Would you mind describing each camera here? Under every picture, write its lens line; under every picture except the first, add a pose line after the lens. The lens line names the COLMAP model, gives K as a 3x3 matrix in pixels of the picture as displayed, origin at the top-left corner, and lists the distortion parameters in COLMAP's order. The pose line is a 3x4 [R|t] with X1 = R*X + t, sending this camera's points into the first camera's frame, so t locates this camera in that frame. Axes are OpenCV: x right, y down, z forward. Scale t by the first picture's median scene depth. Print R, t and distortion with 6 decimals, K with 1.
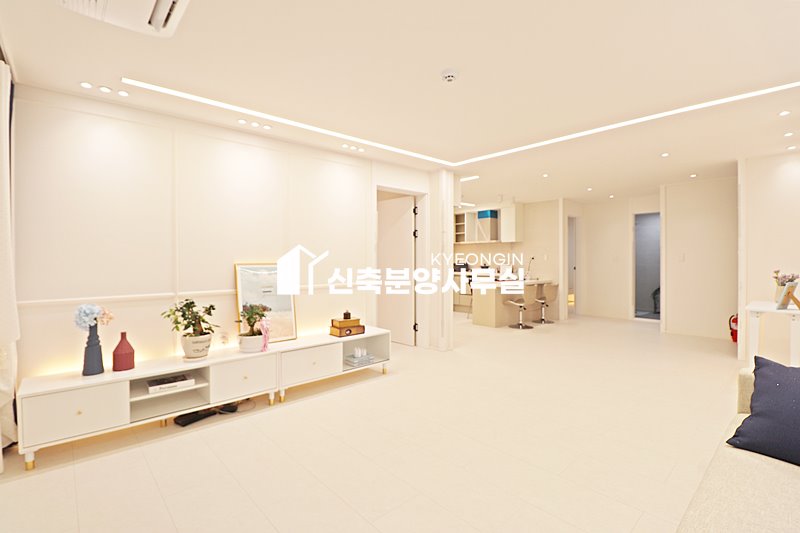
lens RADIAL K [[374.4, 0, 400.0], [0, 374.4, 266.5], [0, 0, 1]] dist [-0.010976, -0.000990]
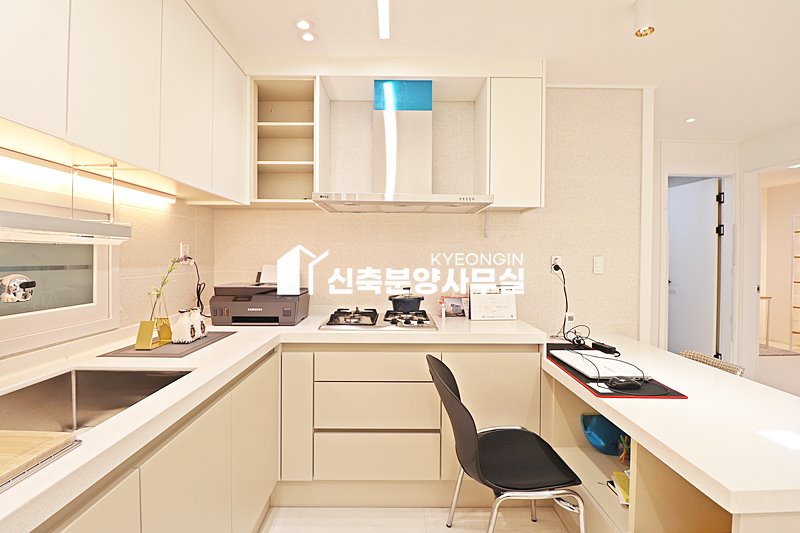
lens RADIAL K [[374.4, 0, 400.0], [0, 374.4, 266.5], [0, 0, 1]] dist [-0.010976, -0.000990]
pose [[0.664794, -0.003797, 0.747017, 0.028736], [0.009353, 0.999951, -0.003240, -0.021077], [-0.746968, 0.009140, 0.664797, 0.846798]]
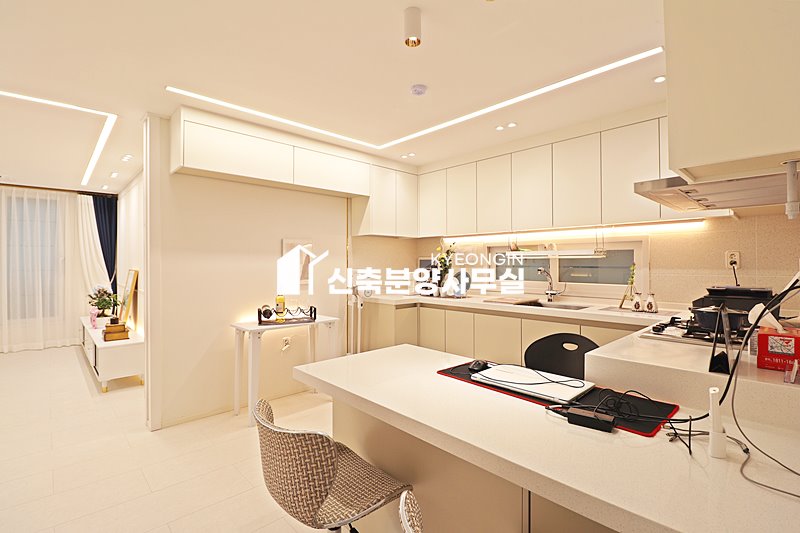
lens RADIAL K [[374.4, 0, 400.0], [0, 374.4, 266.5], [0, 0, 1]] dist [-0.010976, -0.000990]
pose [[0.018508, 0.012445, -0.999751, 0.434657], [-0.023244, 0.999658, 0.012013, -0.023225], [0.999558, 0.023016, 0.018791, 0.835132]]
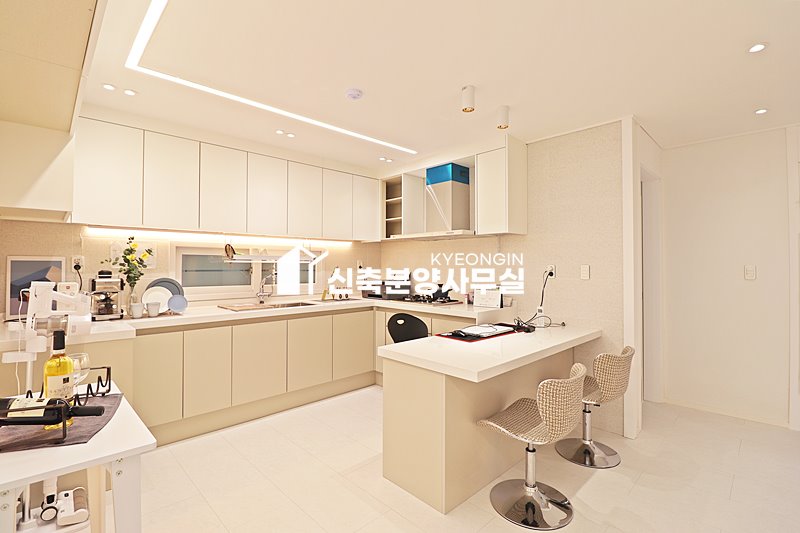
lens RADIAL K [[374.4, 0, 400.0], [0, 374.4, 266.5], [0, 0, 1]] dist [-0.010976, -0.000990]
pose [[0.999539, 0.008561, 0.029115, 0.166974], [-0.007774, 0.999604, -0.027026, -0.015728], [-0.029335, 0.026787, 0.999211, 0.560458]]
